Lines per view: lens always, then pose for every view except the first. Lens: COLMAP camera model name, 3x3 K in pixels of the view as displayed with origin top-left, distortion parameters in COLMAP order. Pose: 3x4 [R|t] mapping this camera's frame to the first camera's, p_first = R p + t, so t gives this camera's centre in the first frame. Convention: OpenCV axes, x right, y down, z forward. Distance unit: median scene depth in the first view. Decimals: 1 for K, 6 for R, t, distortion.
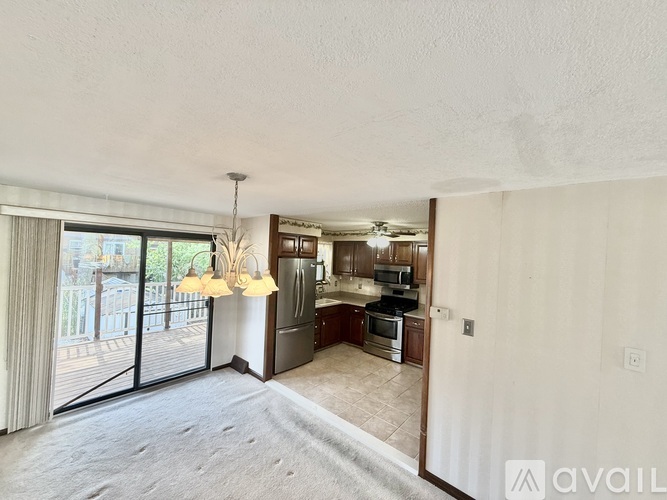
lens RADIAL K [[266.5, 0, 330.7], [0, 266.5, 250.6], [0, 0, 1]] dist [0.000658, 0.000067]
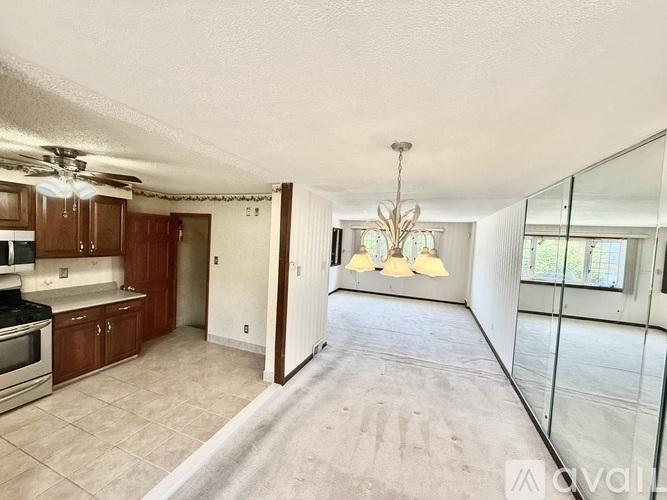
lens RADIAL K [[266.5, 0, 330.7], [0, 266.5, 250.6], [0, 0, 1]] dist [0.000658, 0.000067]
pose [[-0.346366, -0.102293, 0.932506, -0.441202], [-0.074745, 0.993886, 0.081263, 0.008426], [-0.935117, -0.041553, -0.351894, 0.587997]]
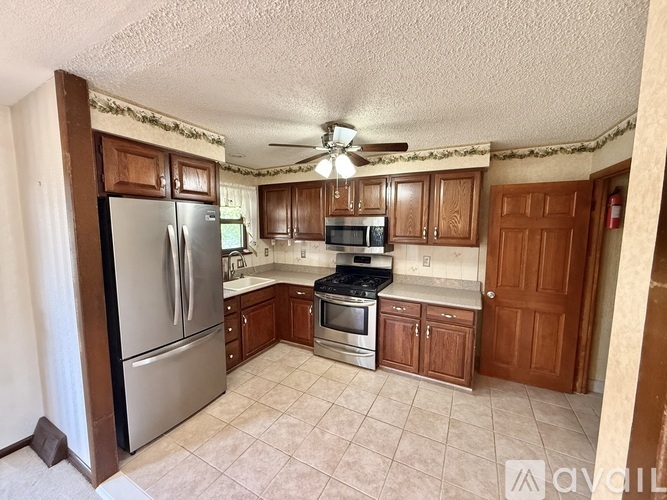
lens RADIAL K [[266.5, 0, 330.7], [0, 266.5, 250.6], [0, 0, 1]] dist [0.000658, 0.000067]
pose [[0.973247, -0.058228, 0.222260, 0.035509], [0.032449, 0.992492, 0.117926, 0.058709], [-0.227458, -0.107559, 0.967830, 0.409627]]
